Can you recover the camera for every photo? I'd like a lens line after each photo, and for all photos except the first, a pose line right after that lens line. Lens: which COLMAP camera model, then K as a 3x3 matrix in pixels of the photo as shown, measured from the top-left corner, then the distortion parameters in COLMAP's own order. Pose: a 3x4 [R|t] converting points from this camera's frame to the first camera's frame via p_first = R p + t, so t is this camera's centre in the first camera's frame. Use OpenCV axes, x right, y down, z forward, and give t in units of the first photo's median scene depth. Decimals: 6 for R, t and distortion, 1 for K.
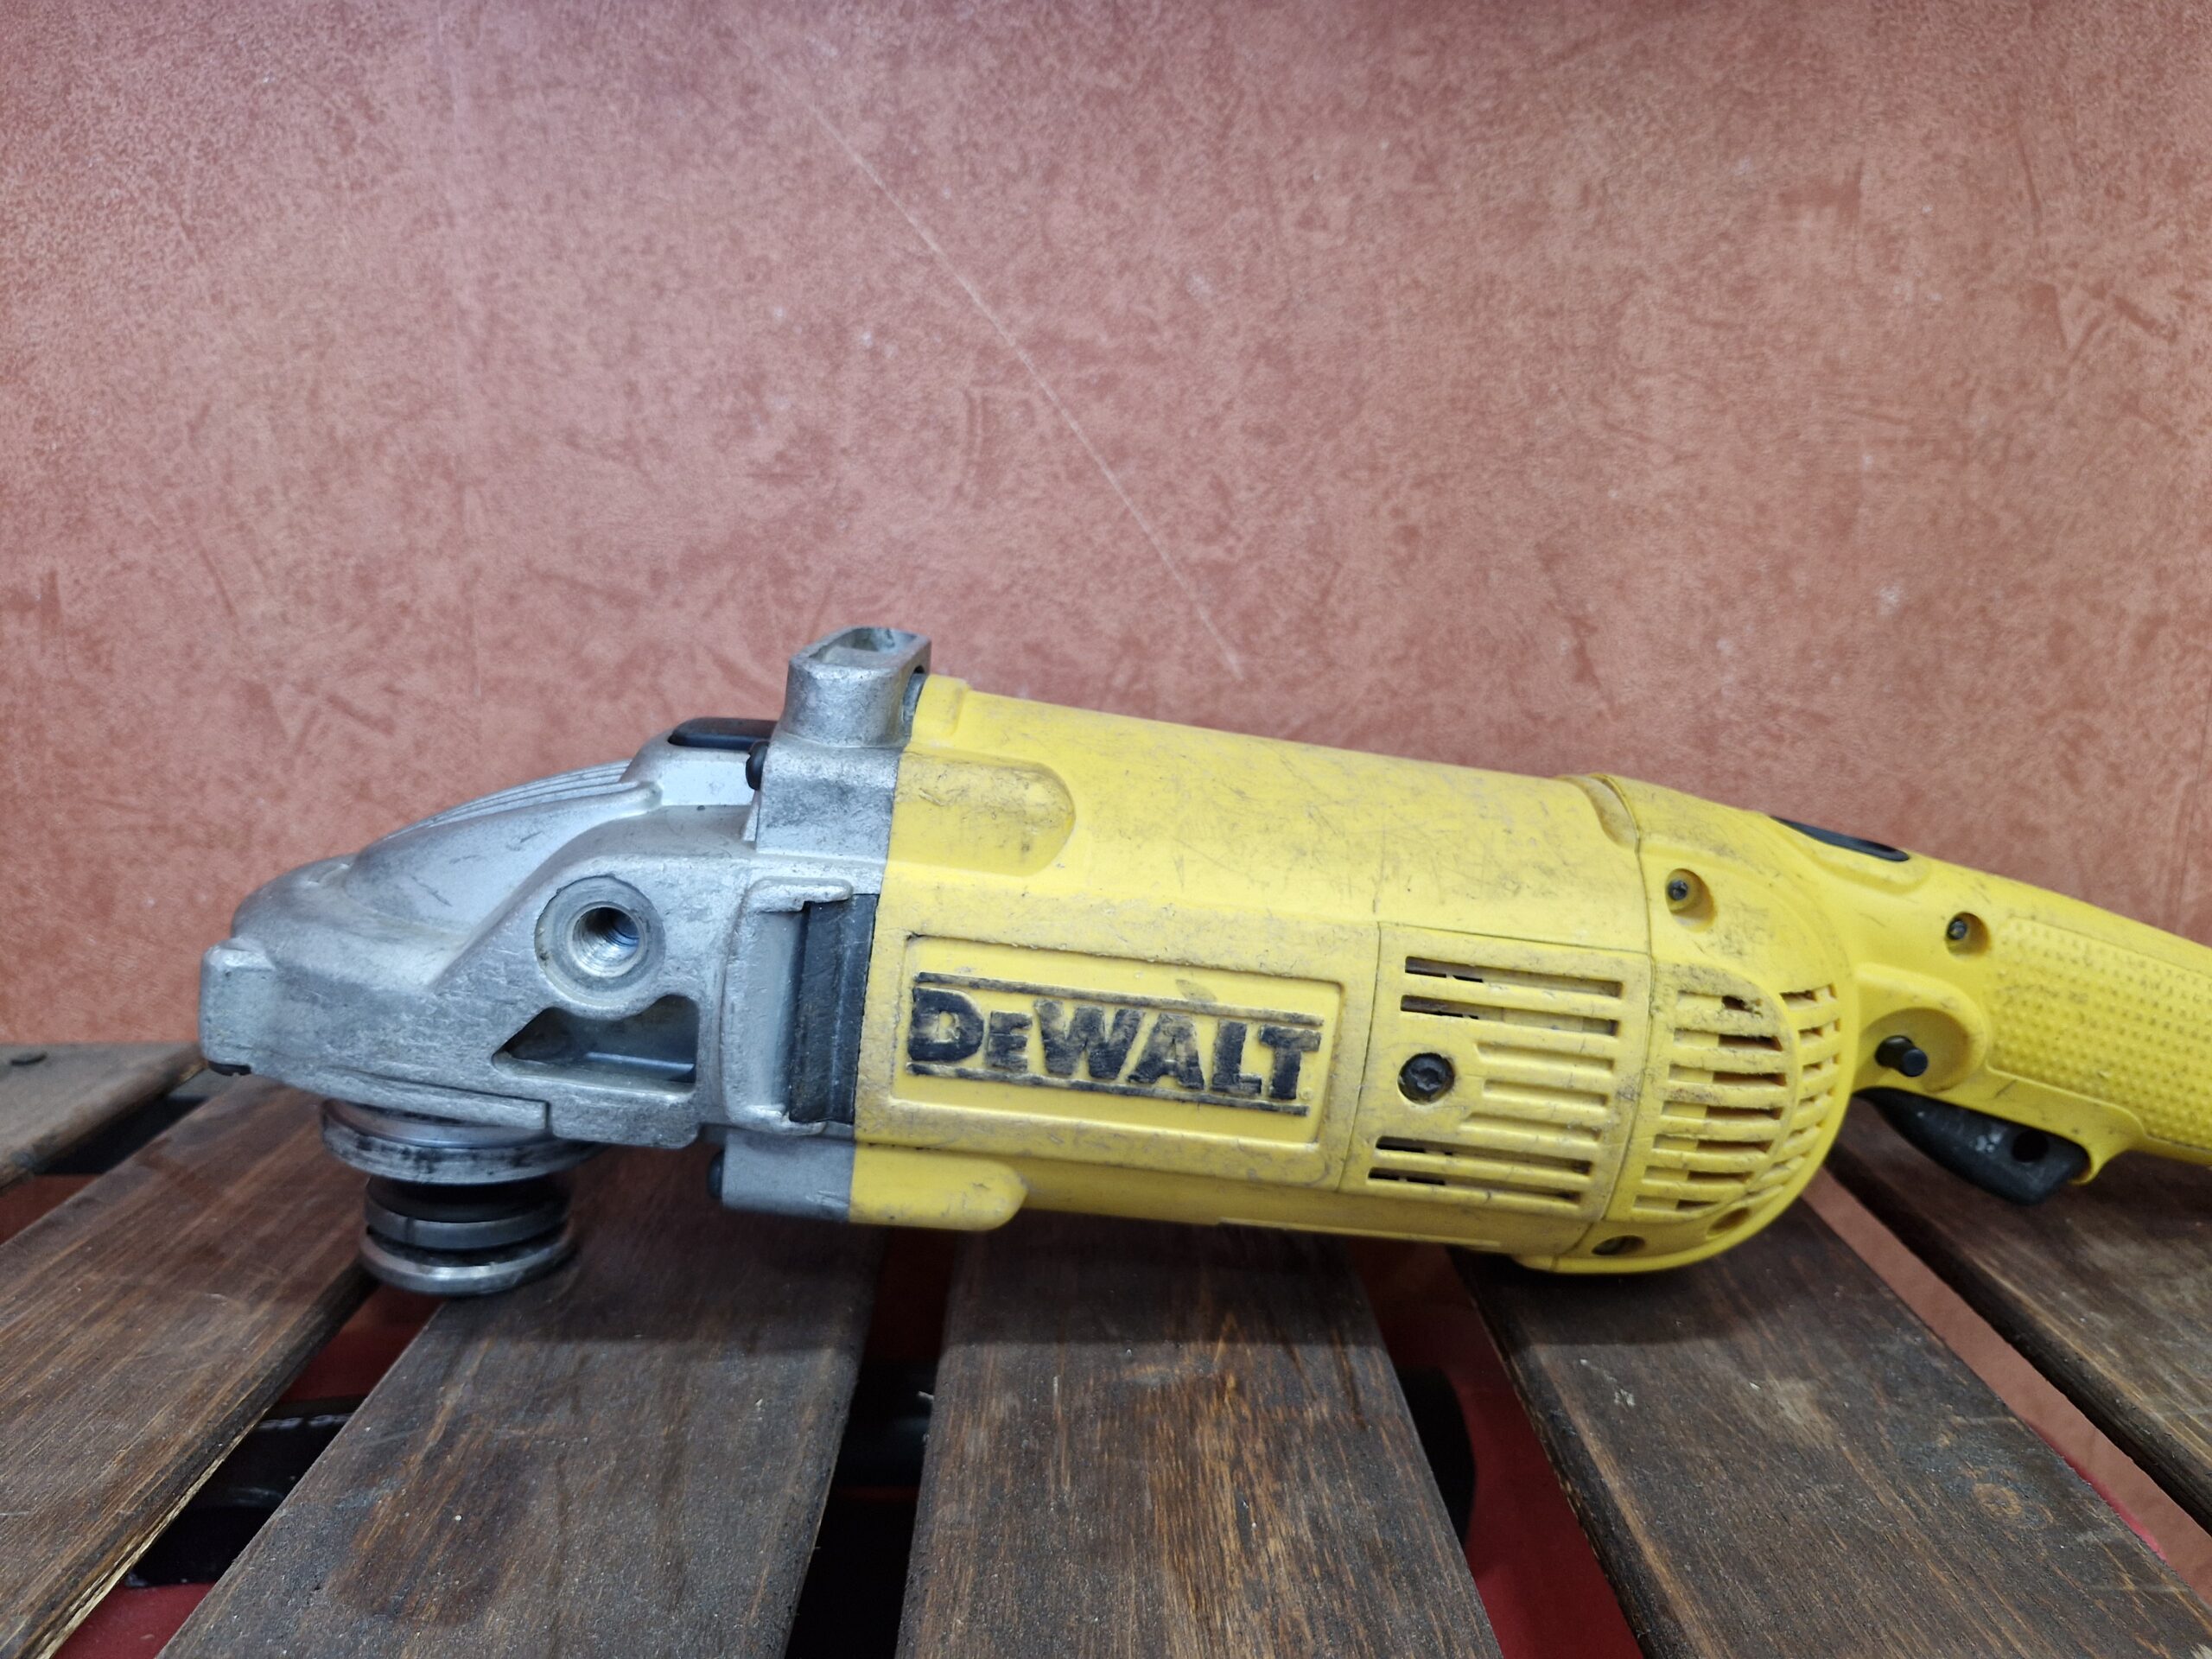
lens RADIAL K [[1465.7, 0, 1168.5], [0, 1465.7, 830.9], [0, 0, 1]] dist [0.004952, -0.056370]
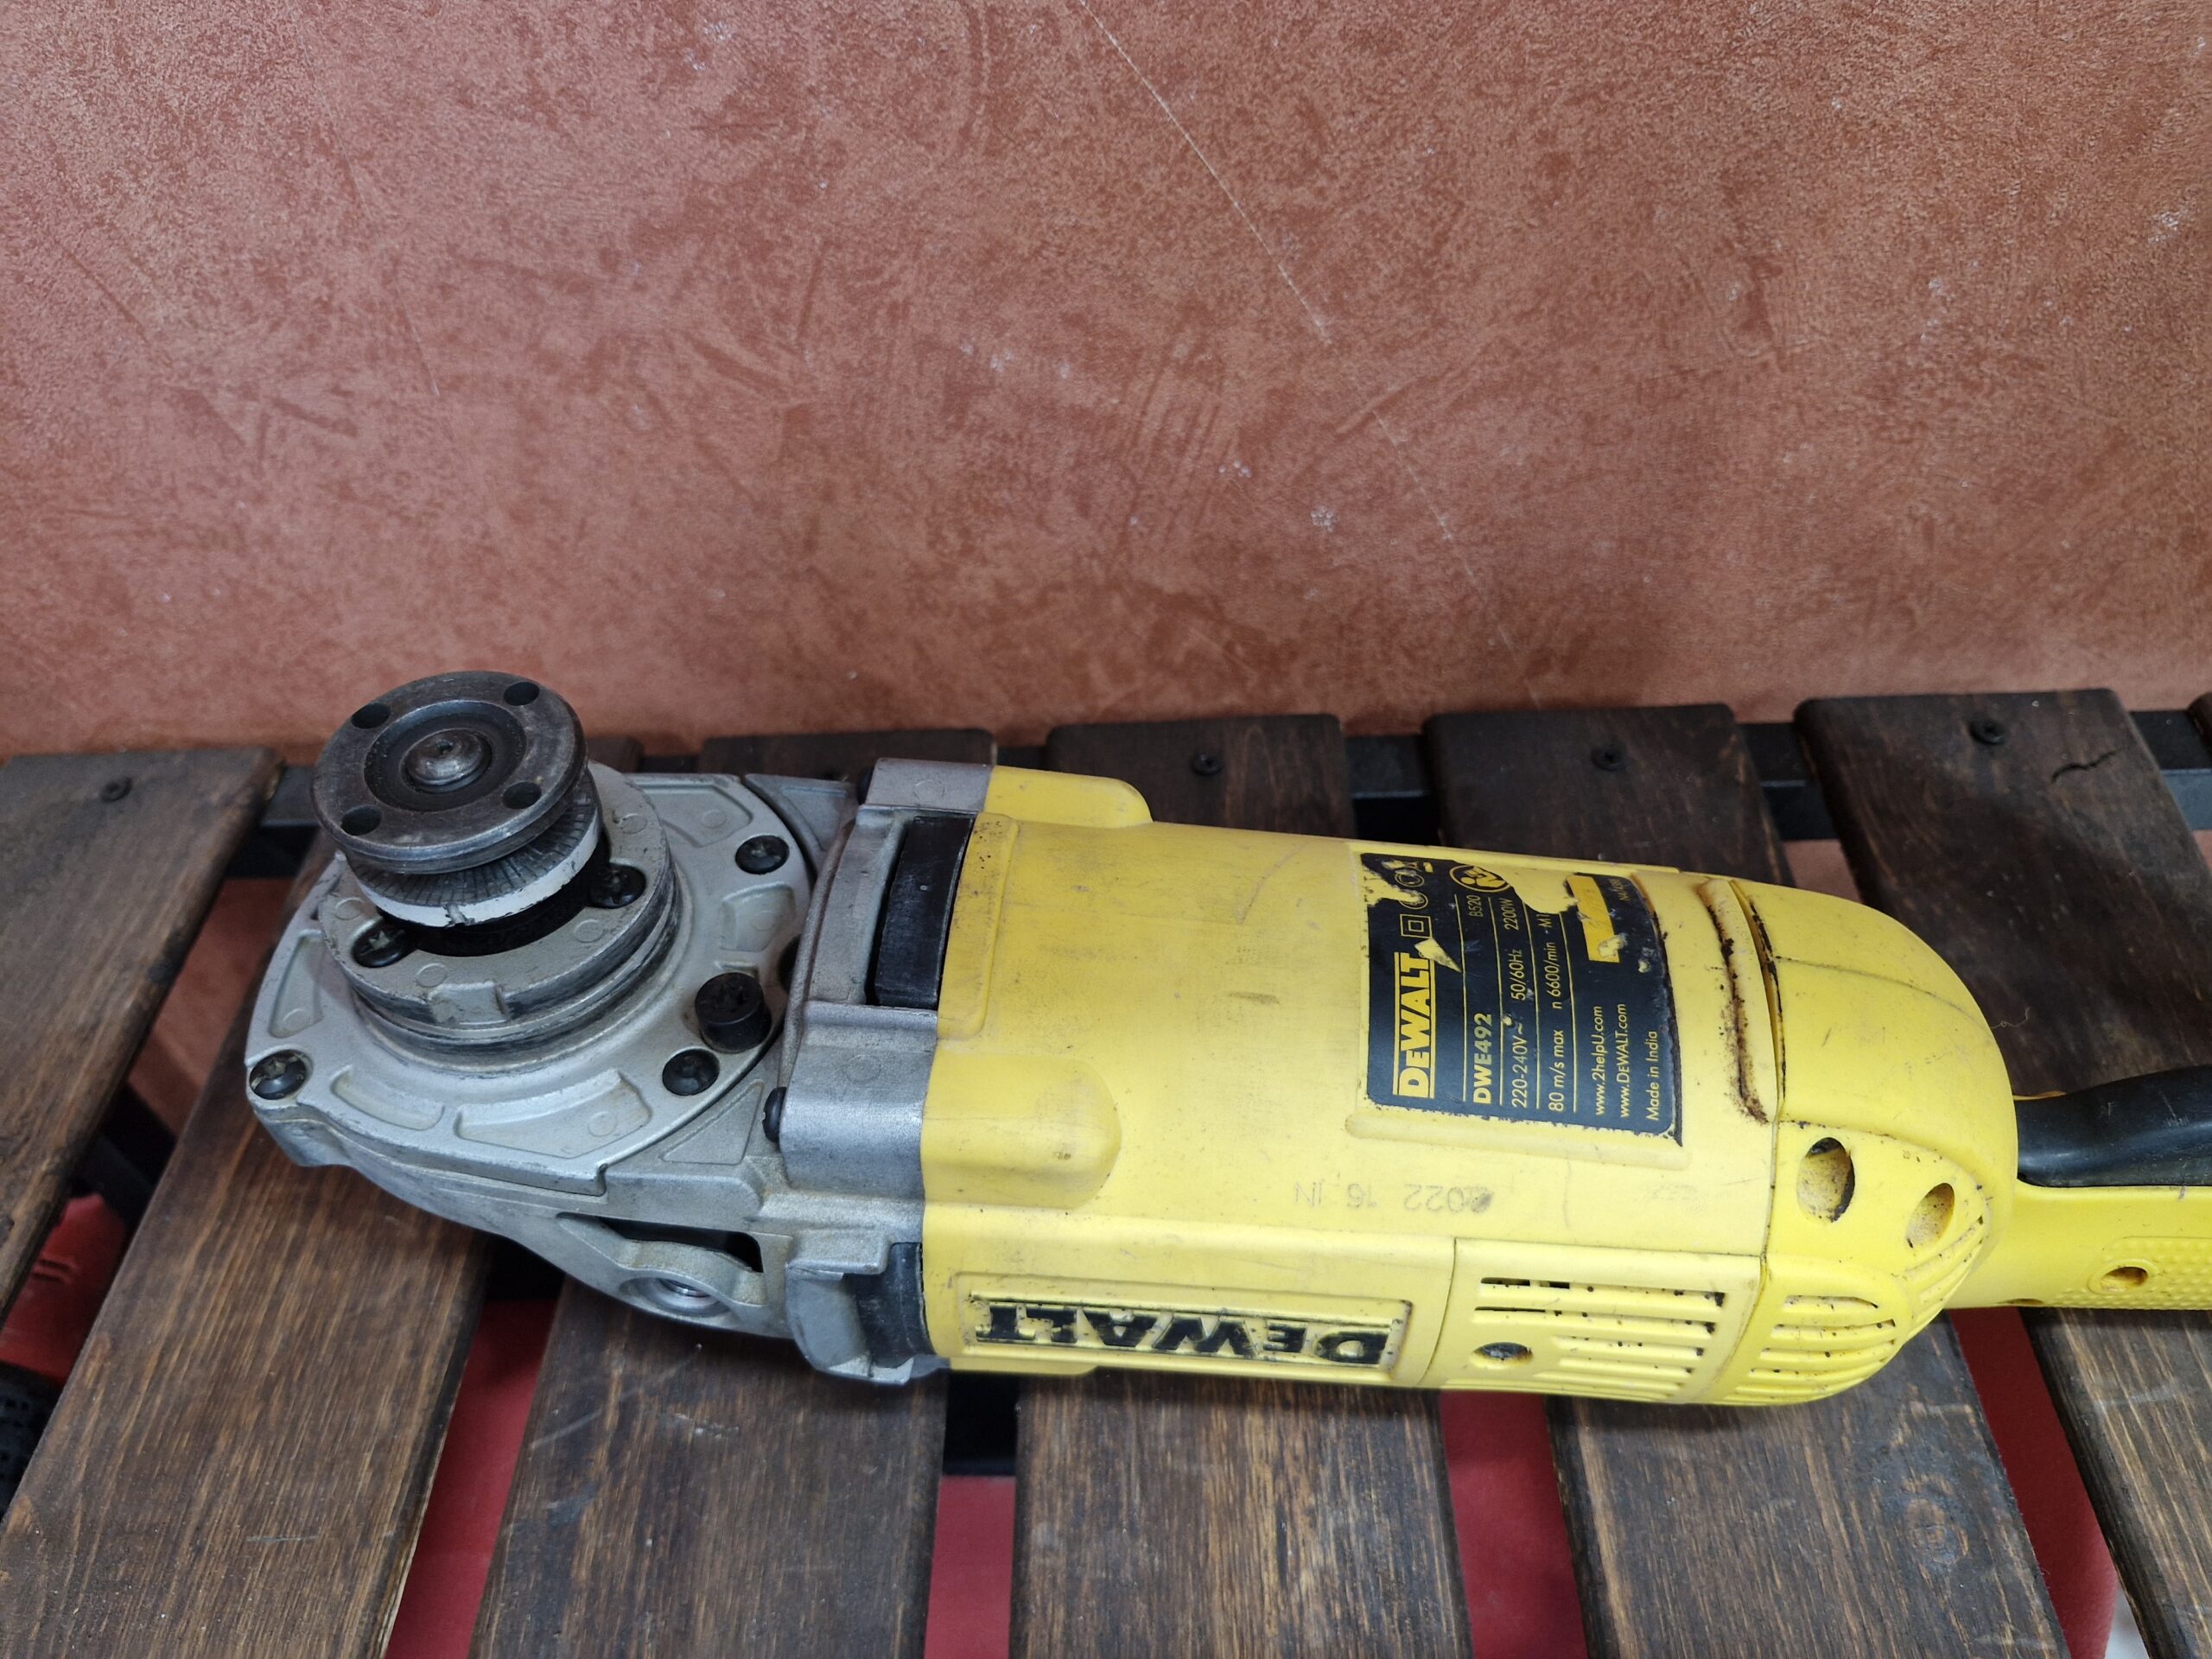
lens RADIAL K [[1499.4, 0, 1159.5], [0, 1499.4, 827.3], [0, 0, 1]] dist [-0.070984, 0.028528]
pose [[0.998375, 0.013130, -0.055450, 0.005032], [0.020788, 0.822108, 0.568952, -0.369101], [0.053056, -0.569180, 0.820499, 0.166751]]
